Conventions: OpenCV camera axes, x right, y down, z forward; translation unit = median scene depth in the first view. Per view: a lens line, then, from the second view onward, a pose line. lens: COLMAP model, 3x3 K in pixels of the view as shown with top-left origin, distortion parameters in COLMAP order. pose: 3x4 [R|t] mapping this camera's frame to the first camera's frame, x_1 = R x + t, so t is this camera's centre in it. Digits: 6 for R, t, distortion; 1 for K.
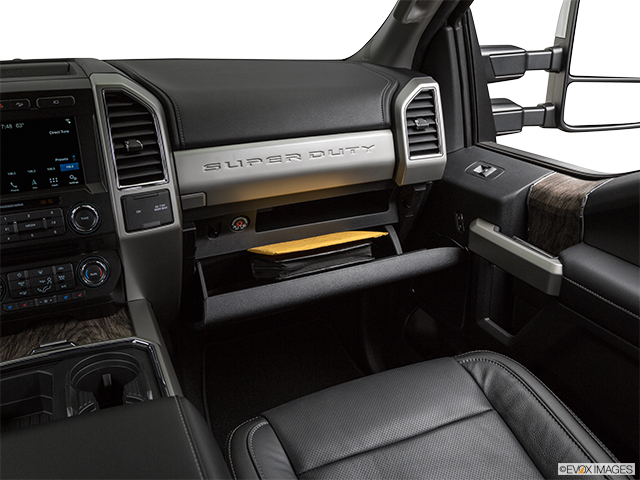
lens RADIAL K [[591.3, 0, 320.0], [0, 591.3, 240.0], [0, 0, 1]] dist [-0.046966, 0.010917]
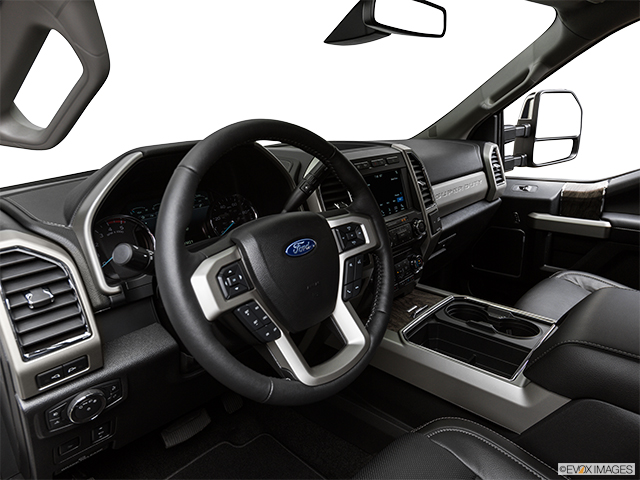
lens RADIAL K [[412.3, 0, 320.0], [0, 412.3, 240.0], [0, 0, 1]] dist [-0.003742, -0.000899]
pose [[0.922766, -0.140341, 0.358896, -1.010166], [0.176423, 0.981846, -0.069670, 0.025620], [-0.342603, 0.127607, 0.930774, 0.020987]]
